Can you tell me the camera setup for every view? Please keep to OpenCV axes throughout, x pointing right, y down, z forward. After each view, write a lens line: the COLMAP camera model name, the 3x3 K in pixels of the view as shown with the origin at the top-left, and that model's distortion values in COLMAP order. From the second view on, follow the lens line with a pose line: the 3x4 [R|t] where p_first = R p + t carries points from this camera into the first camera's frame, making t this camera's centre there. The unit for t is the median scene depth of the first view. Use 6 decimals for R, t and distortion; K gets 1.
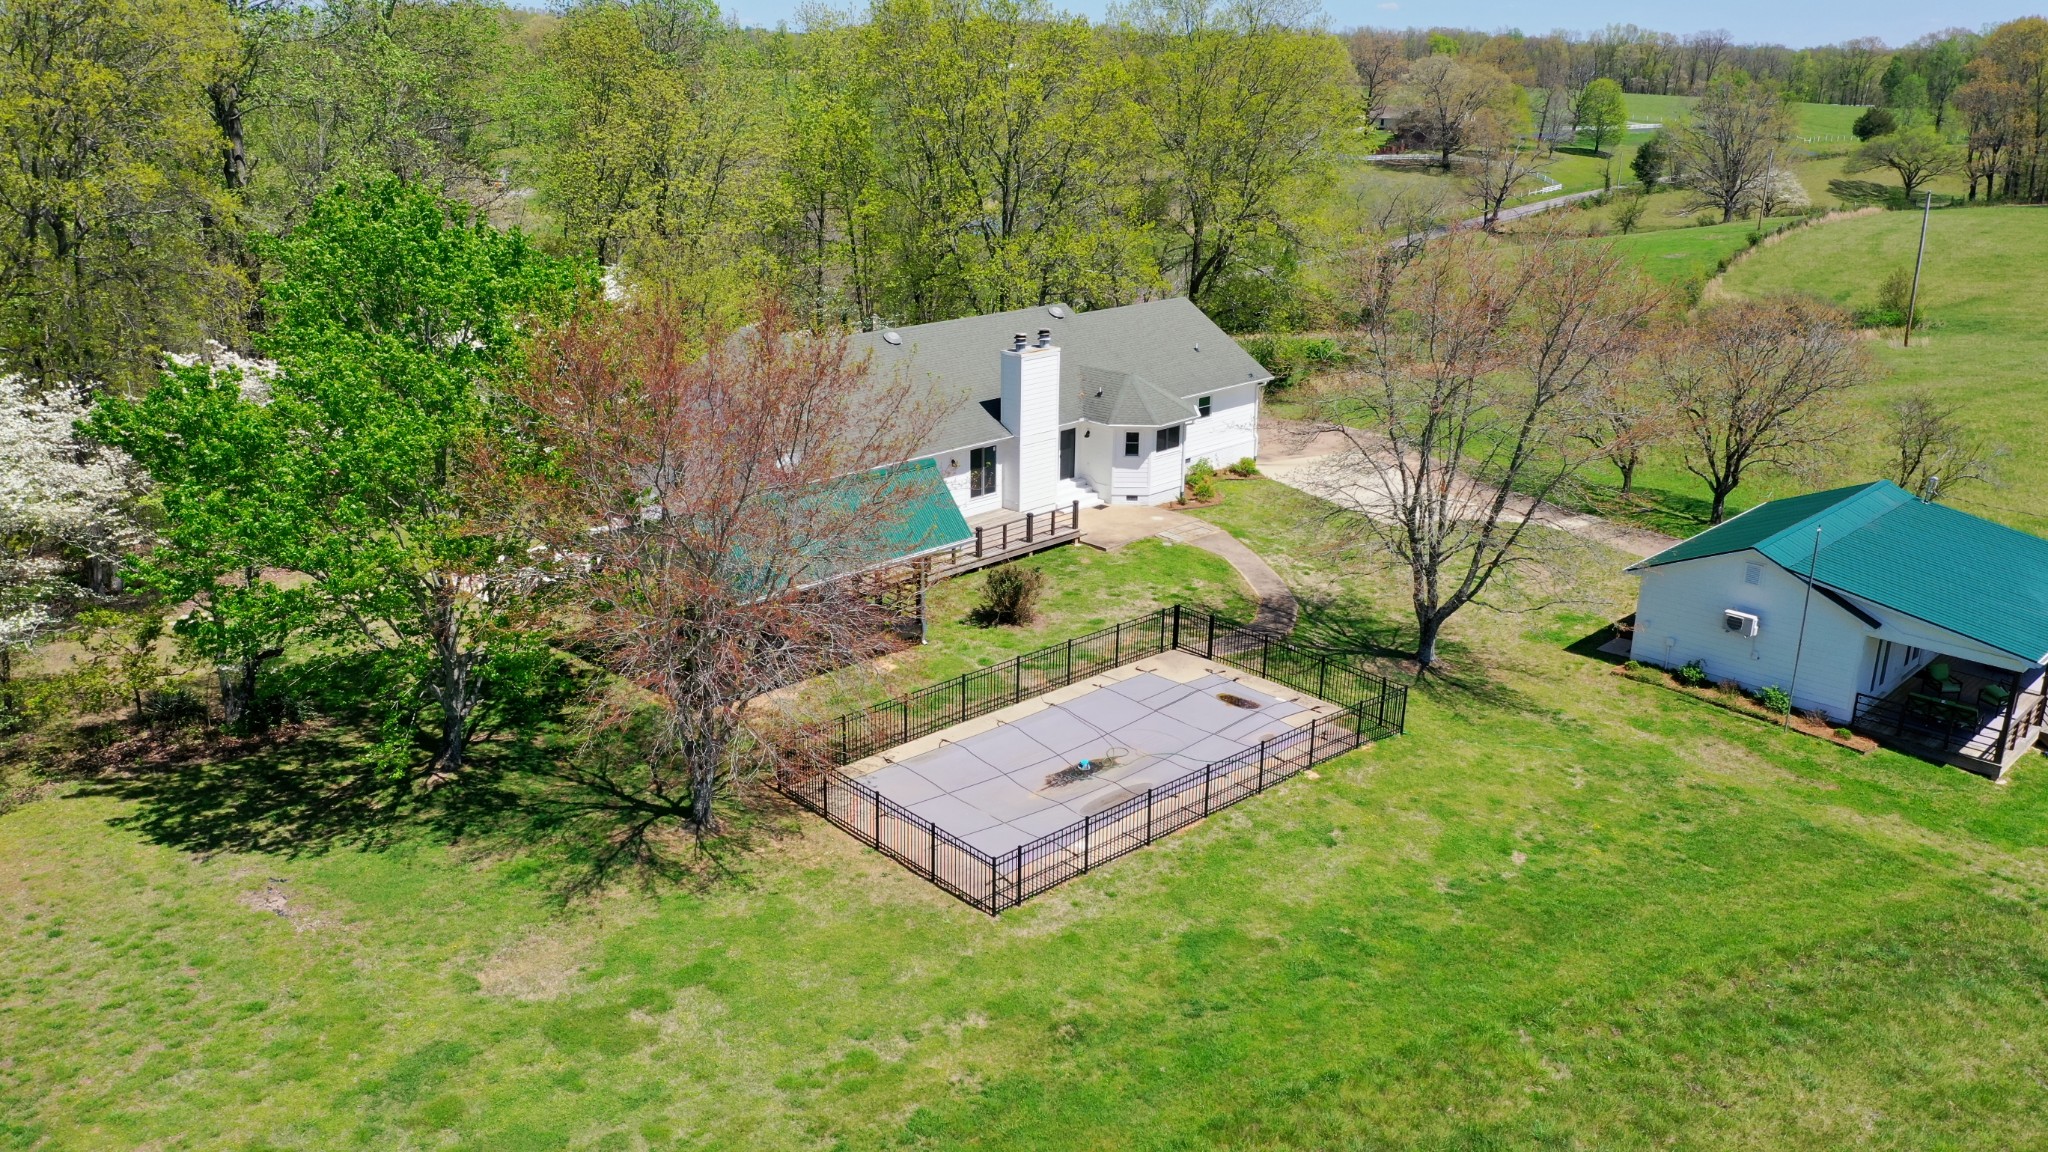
lens RADIAL K [[1482.8, 0, 1024.0], [0, 1482.8, 576.0], [0, 0, 1]] dist [-0.005628, 0.004118]
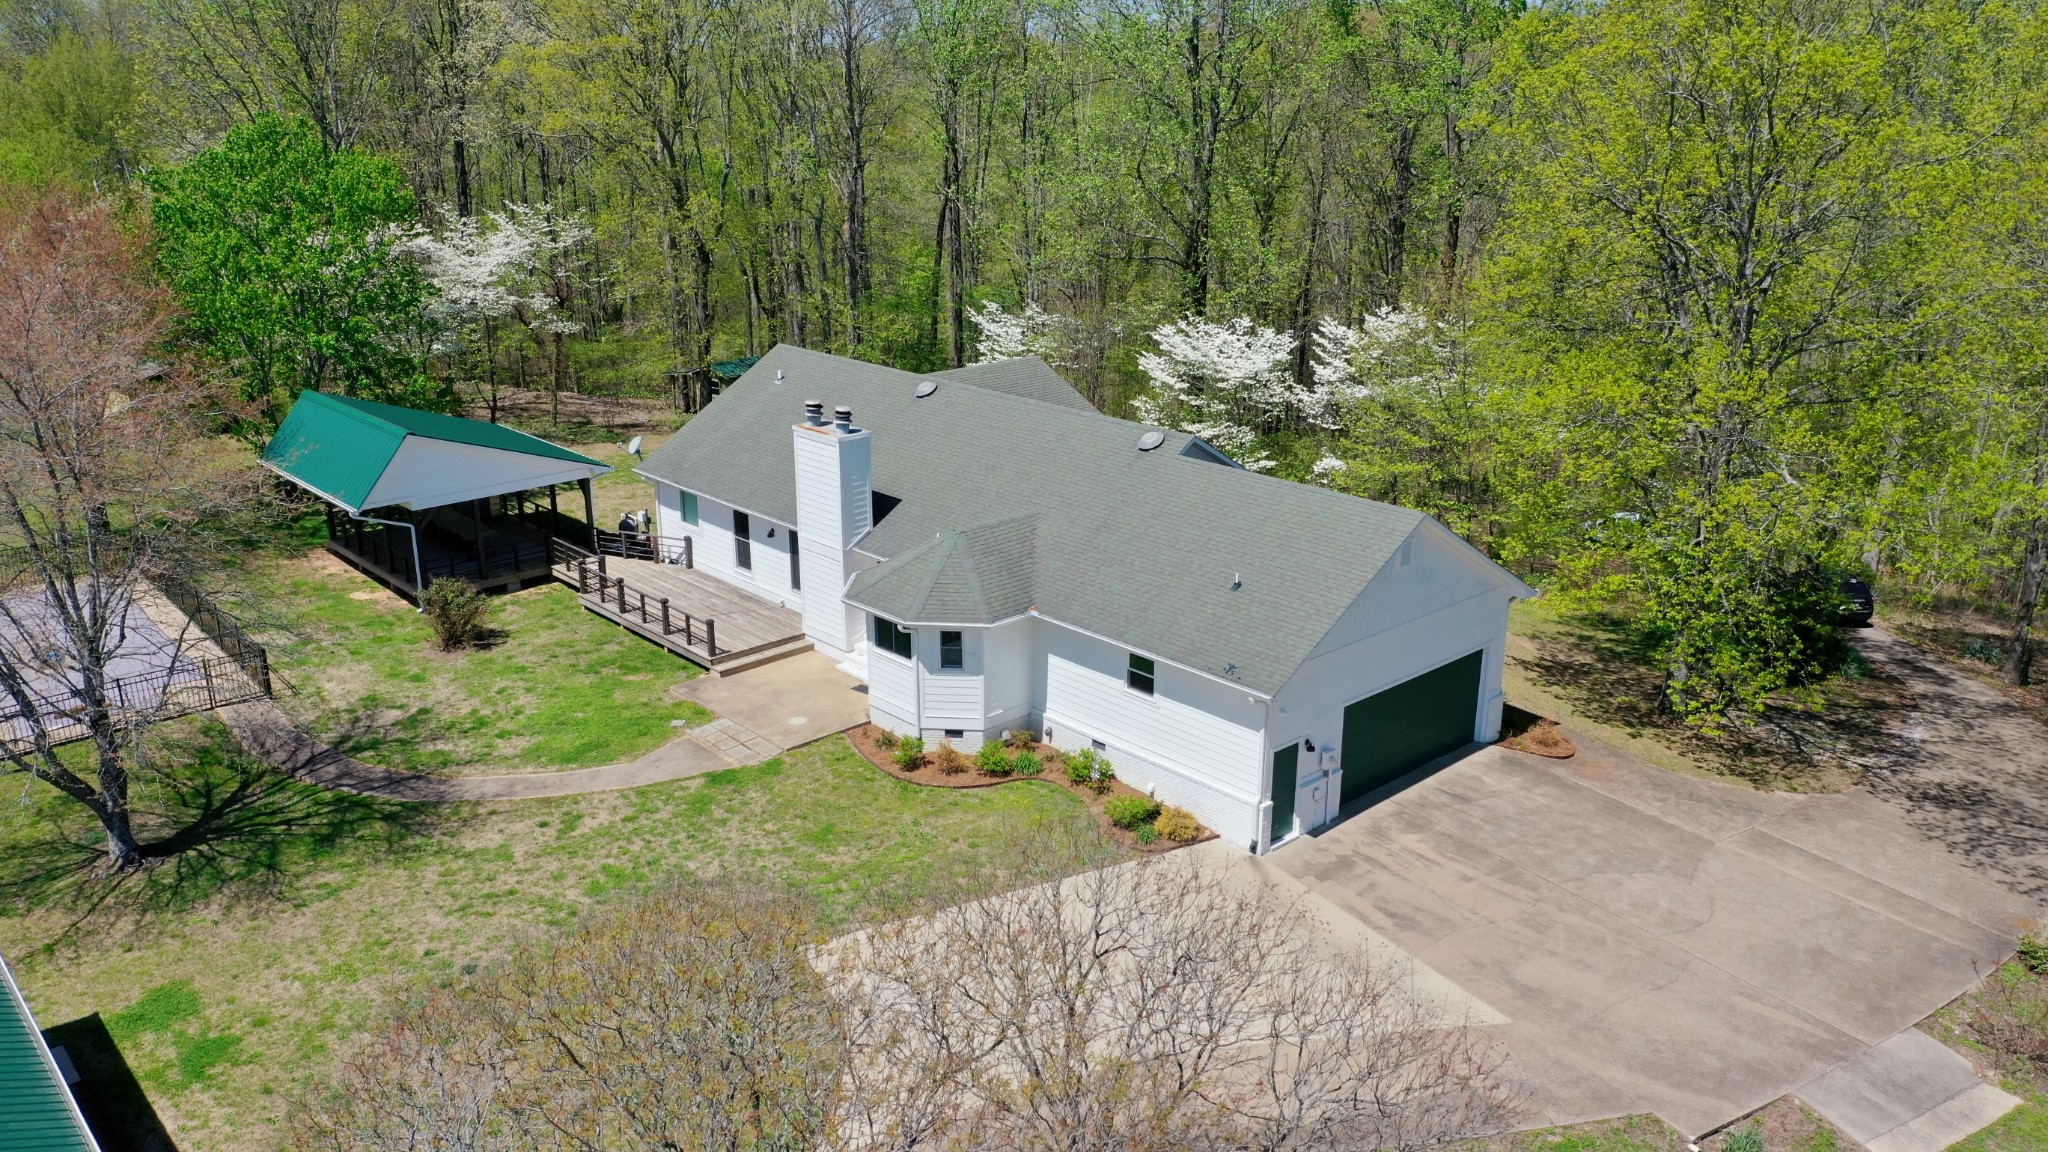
lens RADIAL K [[1604.2, 0, 1024.0], [0, 1604.2, 576.0], [0, 0, 1]] dist [-0.000977, -0.005998]
pose [[-0.028052, 0.319214, -0.947267, 0.837097], [-0.325020, 0.893236, 0.310631, -0.395640], [0.945291, 0.316594, 0.078694, 1.143838]]
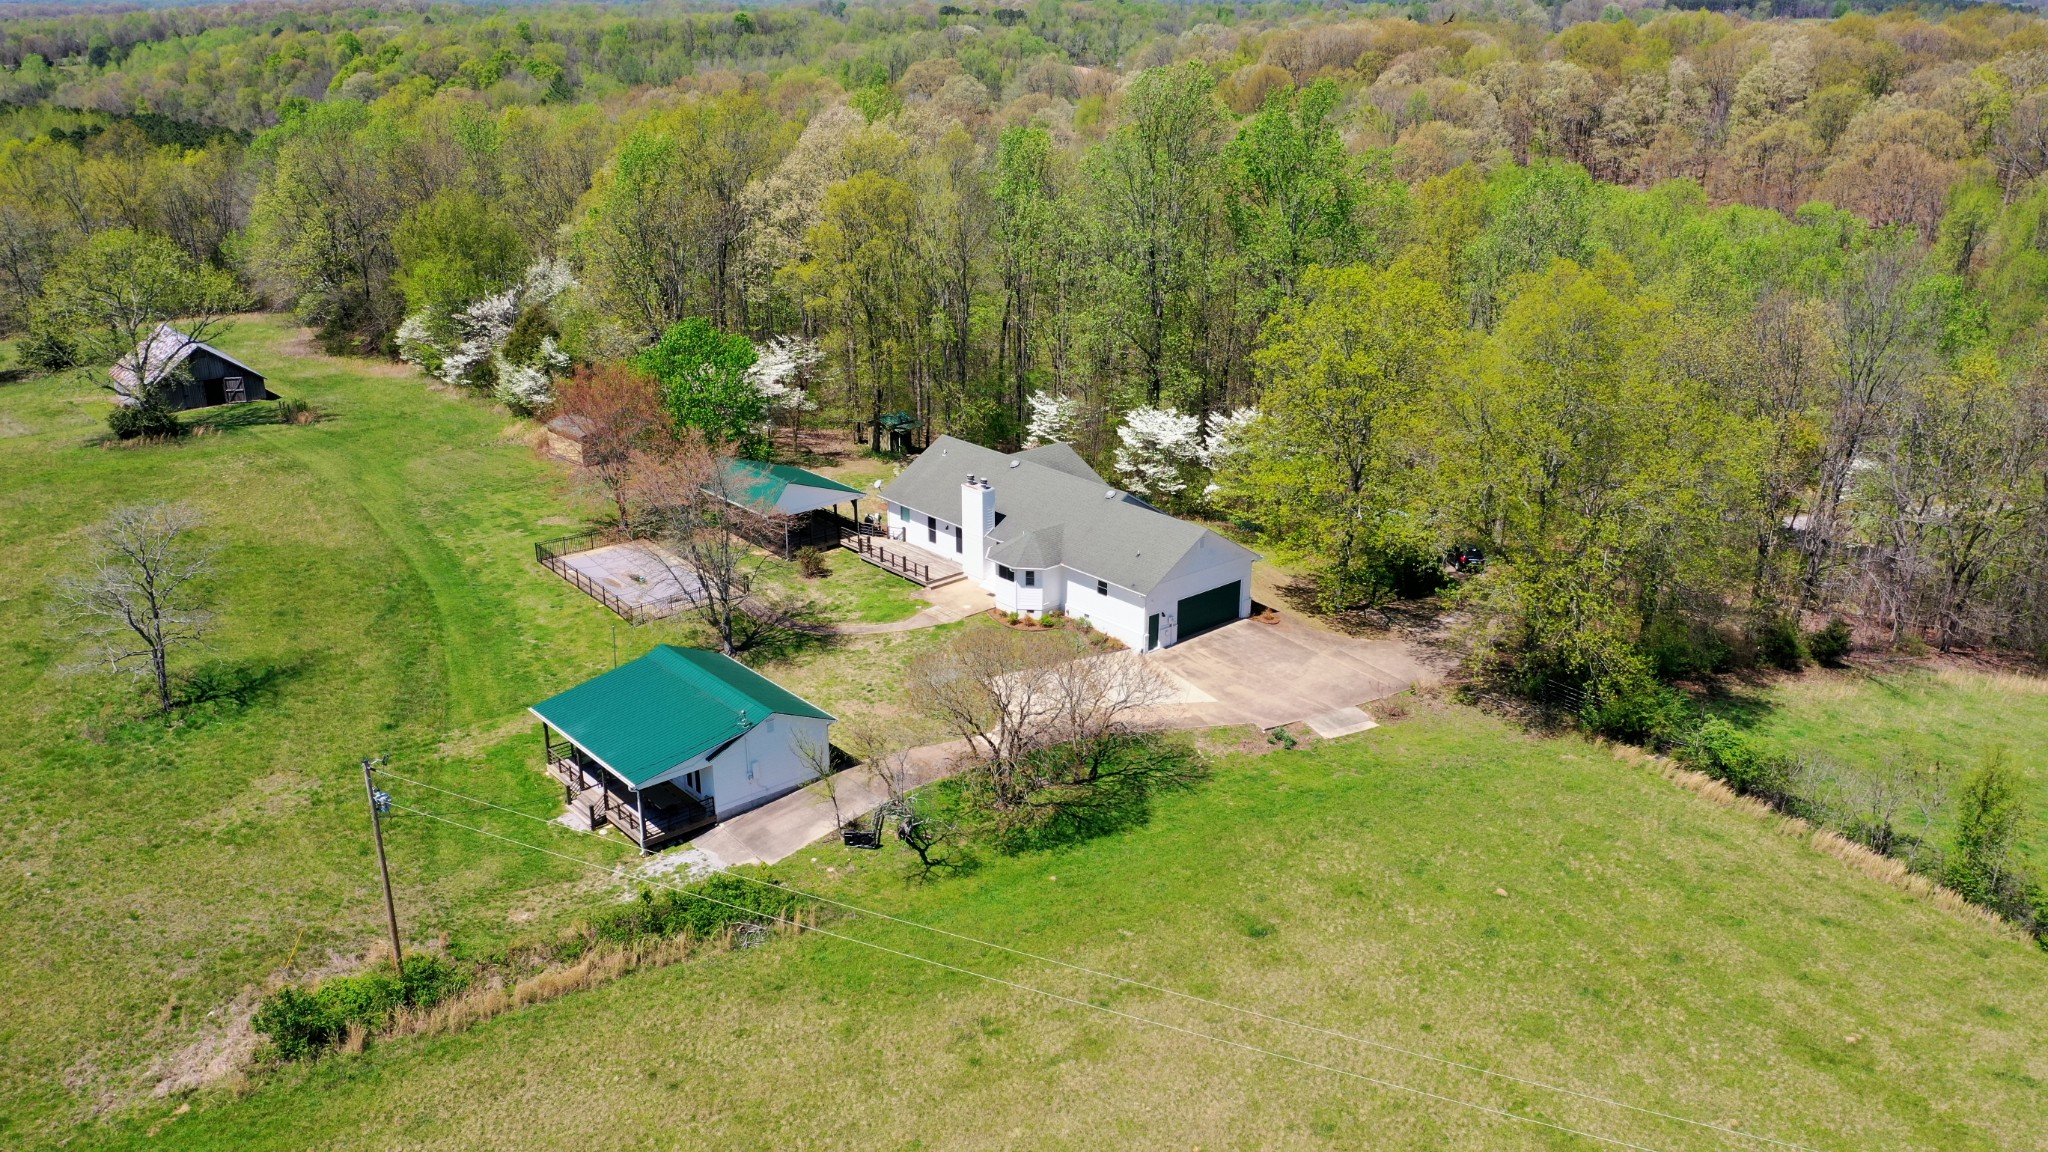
lens RADIAL K [[1604.2, 0, 1024.0], [0, 1604.2, 576.0], [0, 0, 1]] dist [-0.000977, -0.005998]
pose [[-0.047153, 0.353138, -0.934382, 1.959164], [-0.326377, 0.878634, 0.348539, -0.800191], [0.944063, 0.321396, 0.073826, 1.029799]]
